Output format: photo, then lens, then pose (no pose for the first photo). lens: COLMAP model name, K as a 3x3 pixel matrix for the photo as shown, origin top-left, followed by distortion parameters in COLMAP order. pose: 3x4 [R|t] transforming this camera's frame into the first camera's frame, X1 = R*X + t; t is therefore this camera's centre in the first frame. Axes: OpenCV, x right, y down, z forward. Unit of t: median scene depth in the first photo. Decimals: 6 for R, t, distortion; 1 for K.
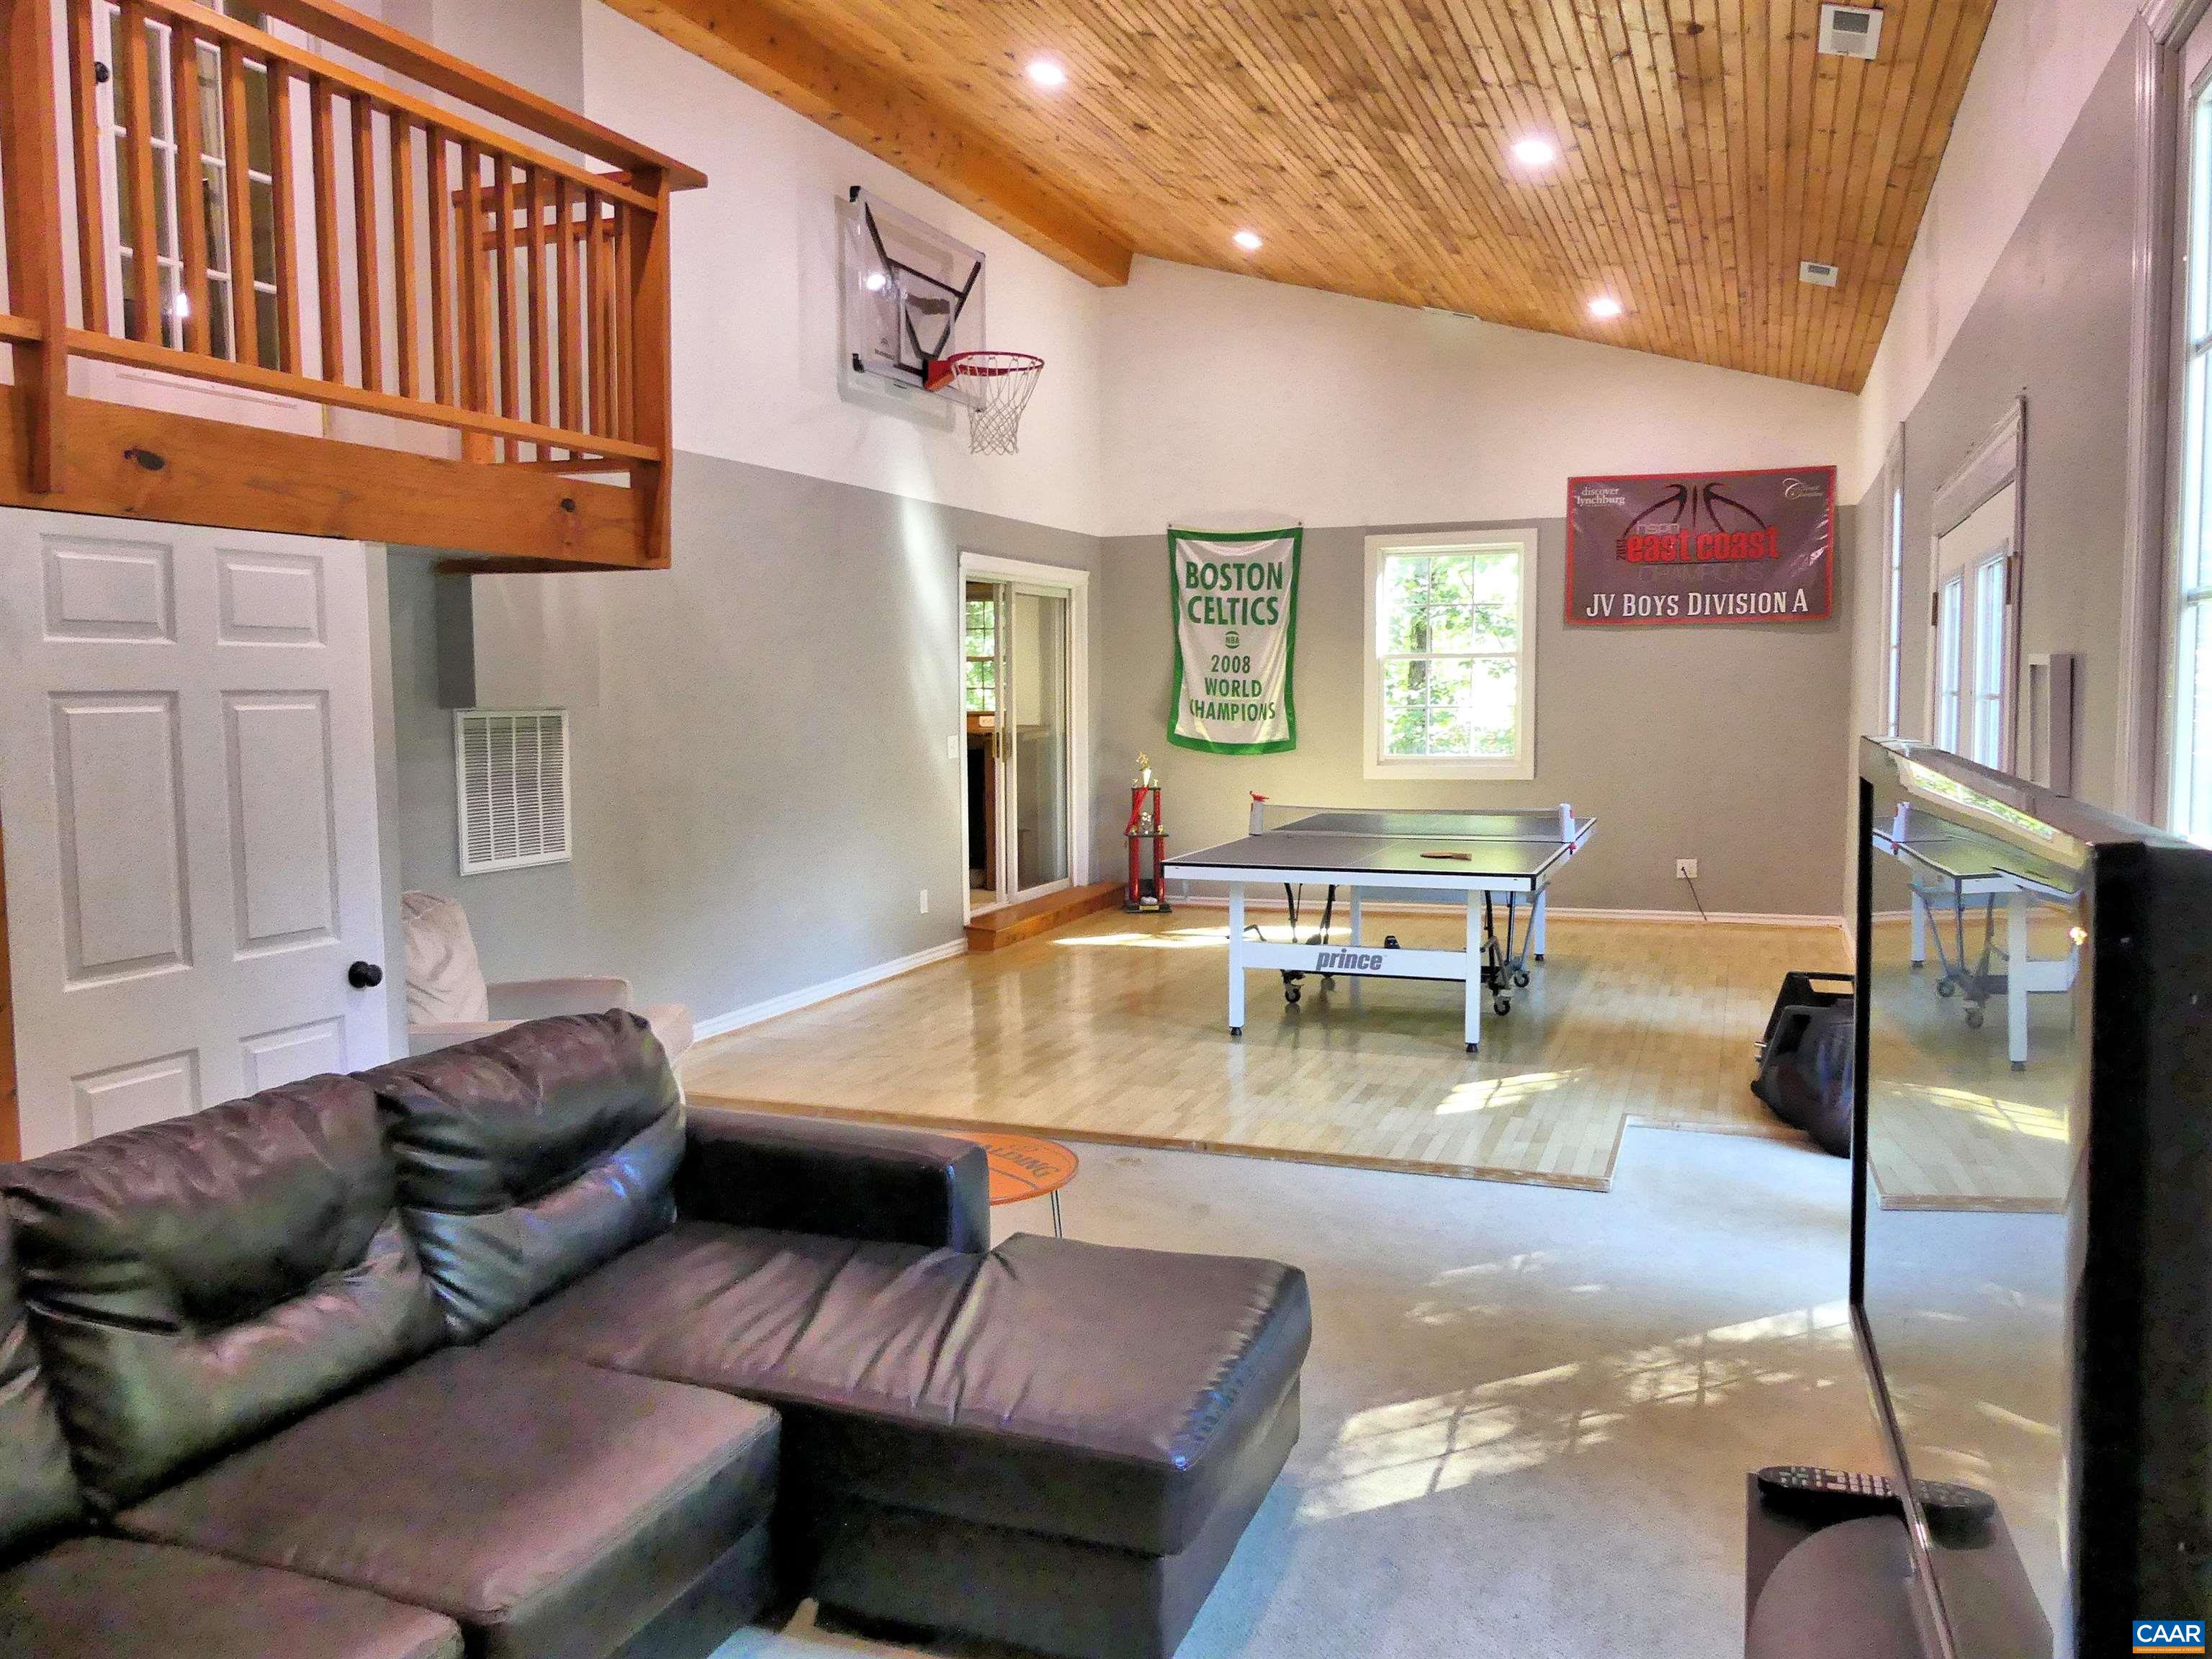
lens RADIAL K [[1665.6, 0, 1112.4], [0, 1665.6, 846.9], [0, 0, 1]] dist [-0.034828, 0.014166]
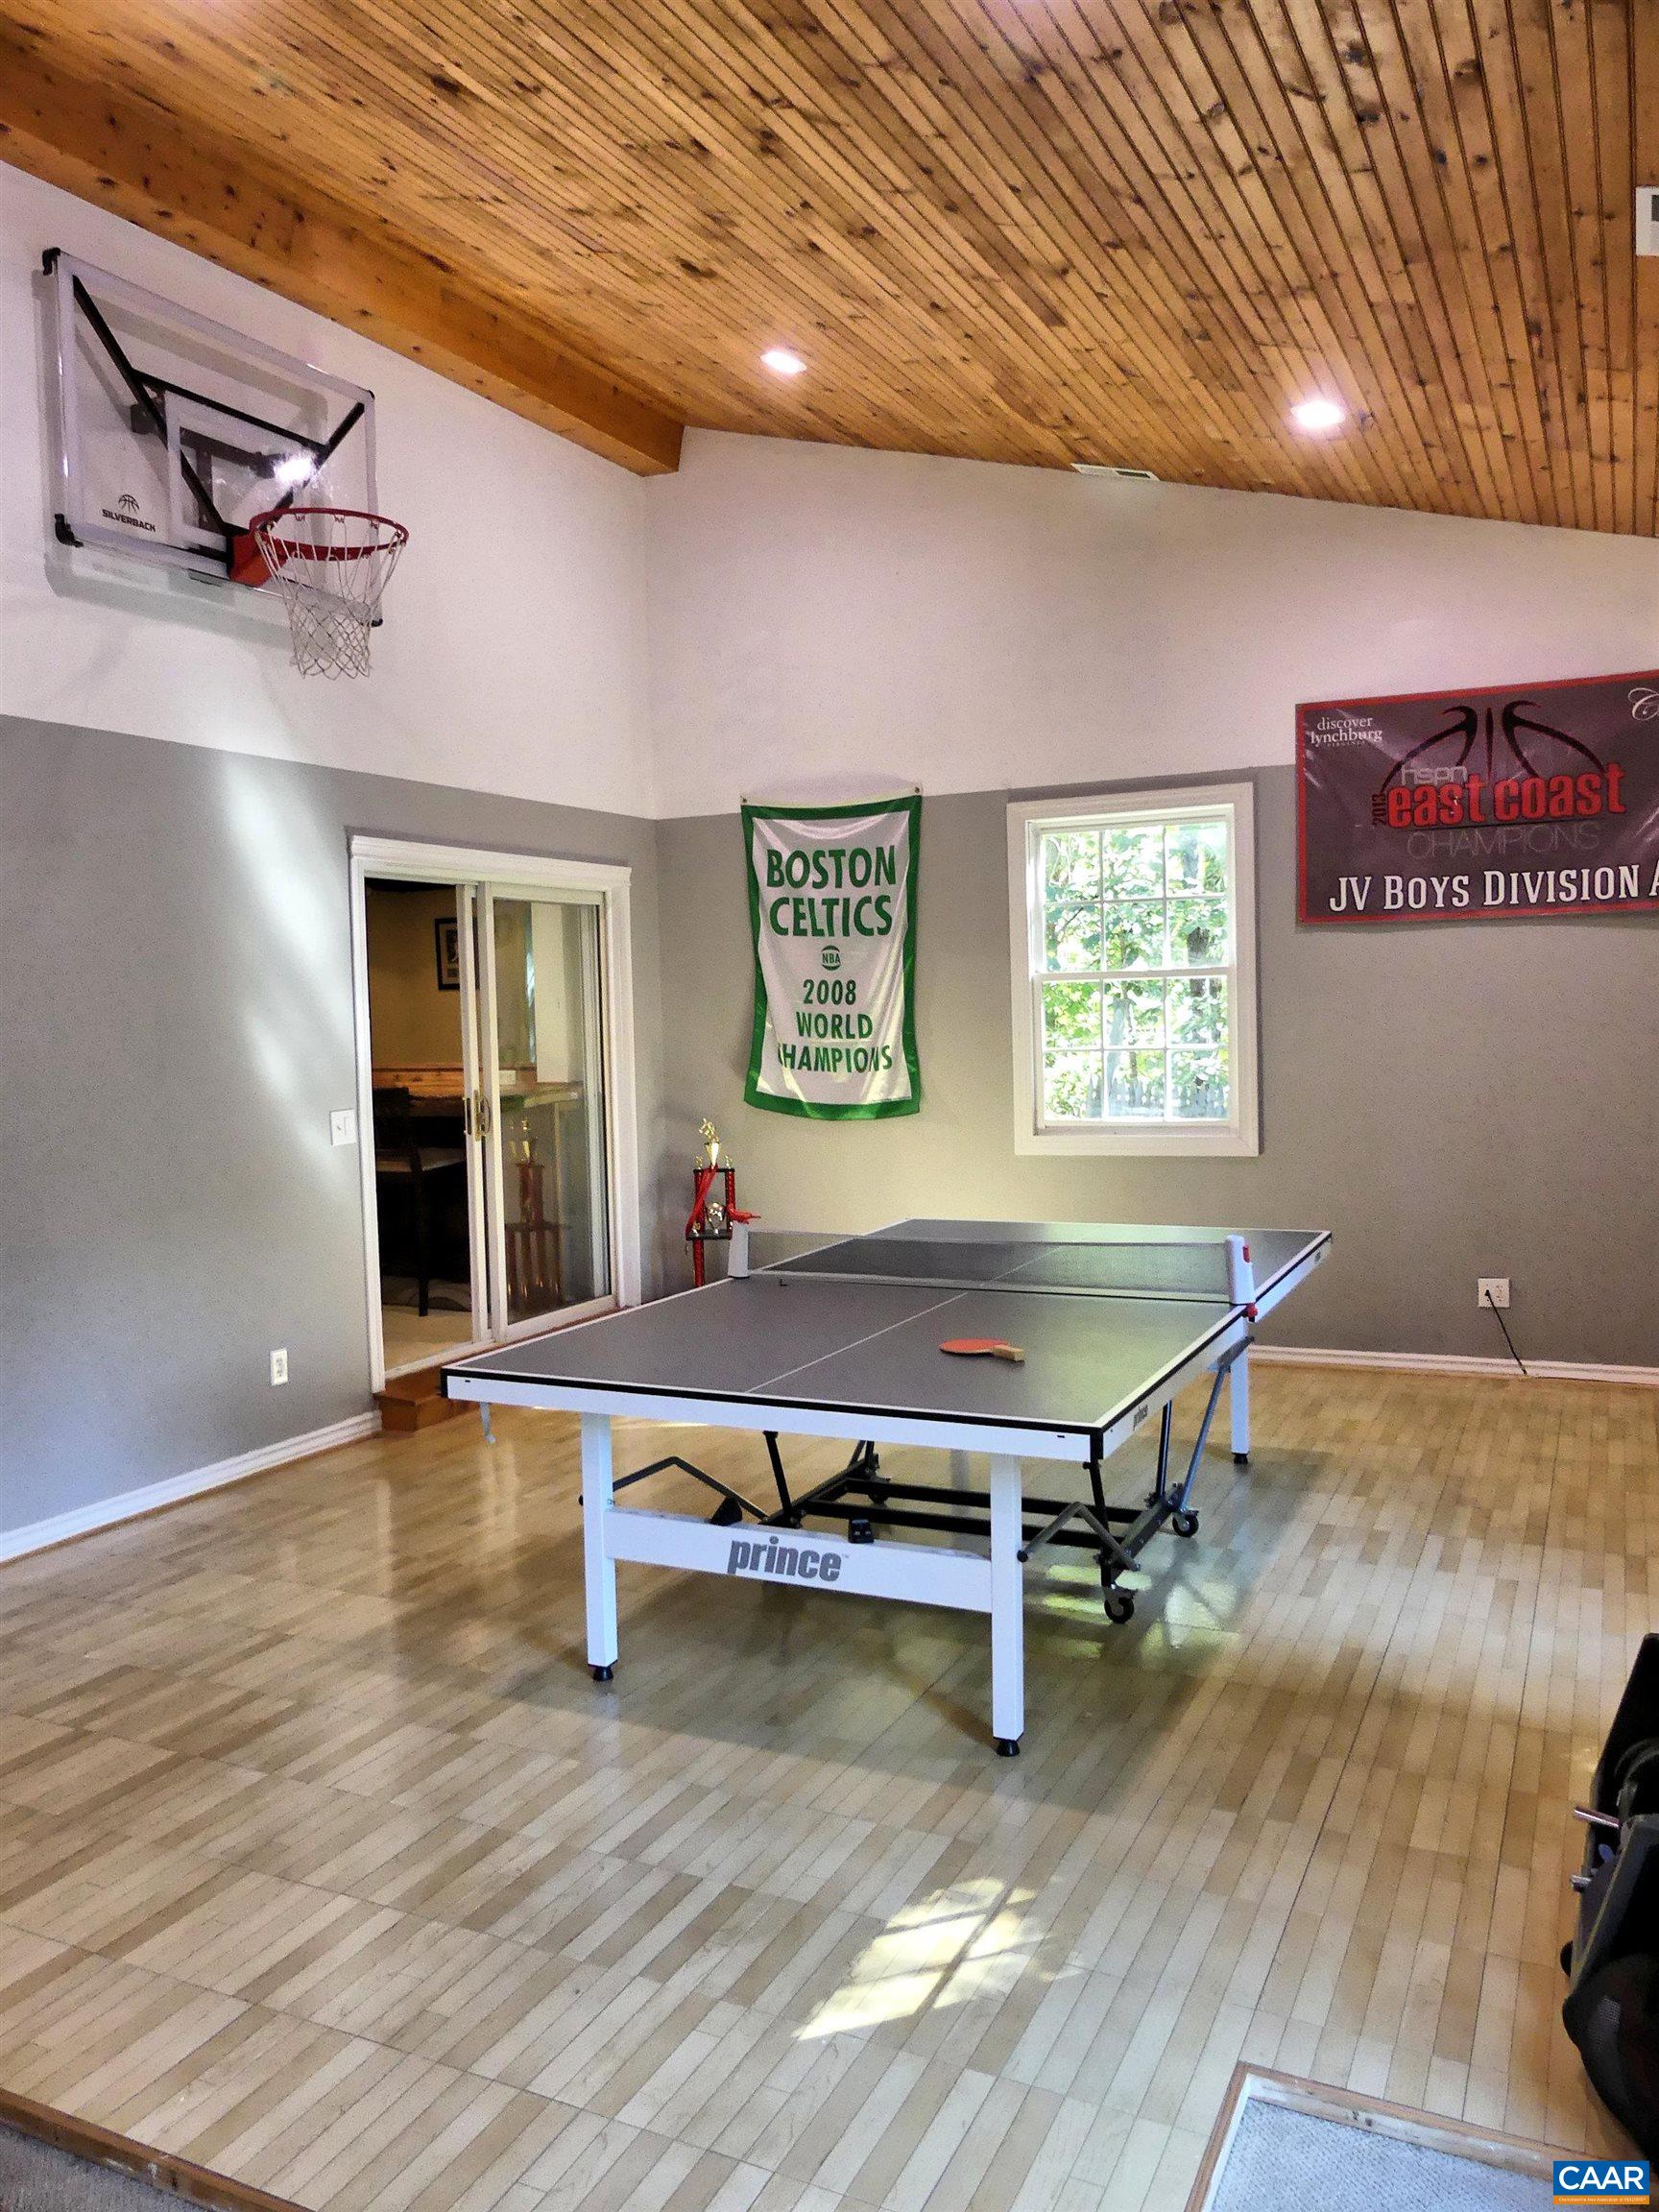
lens RADIAL K [[1665.6, 0, 813.5], [0, 1665.6, 1098.1], [0, 0, 1]] dist [-0.034828, 0.014166]
pose [[0.995915, -0.014213, -0.089169, 0.143193], [0.010498, 0.999063, -0.041998, -0.039848], [0.089682, 0.040891, 0.995131, 0.335588]]
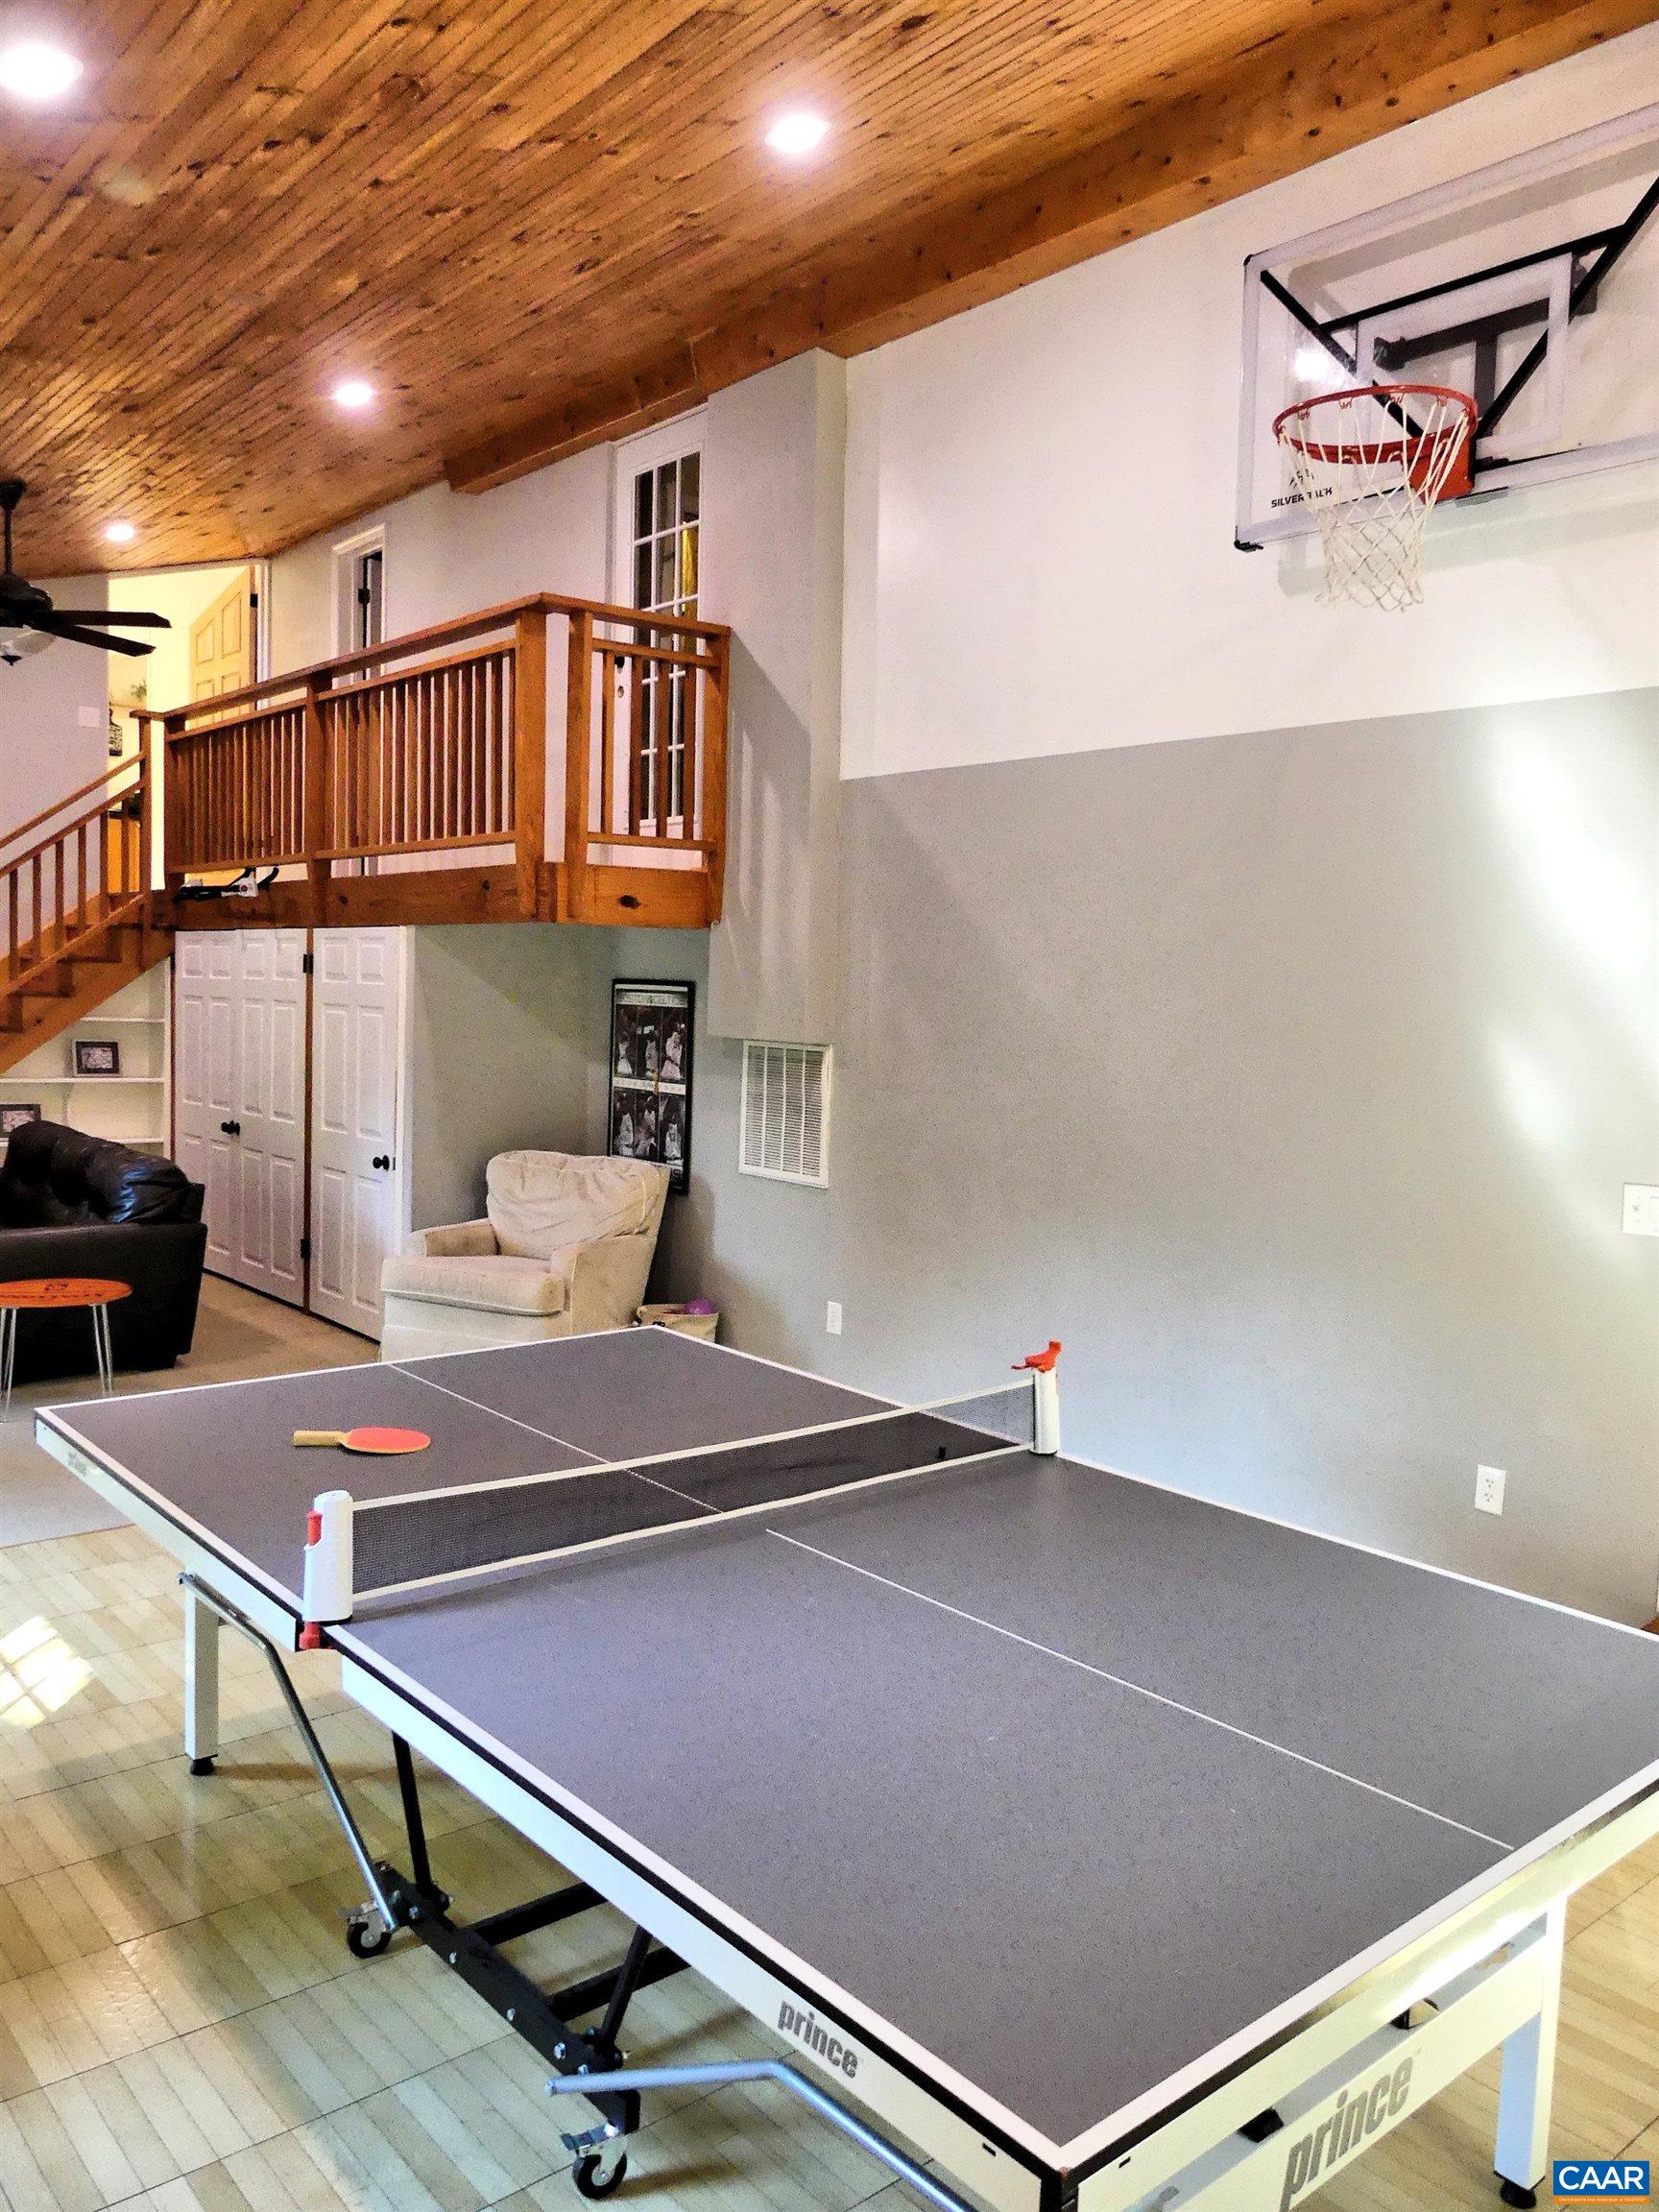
lens RADIAL K [[1665.6, 0, 830.3], [0, 1665.6, 1123.7], [0, 0, 1]] dist [-0.034828, 0.014166]
pose [[-0.477625, 0.068349, -0.875901, 0.387088], [-0.111184, 0.984251, 0.137432, -0.115123], [0.871500, 0.163027, -0.462504, 0.955130]]
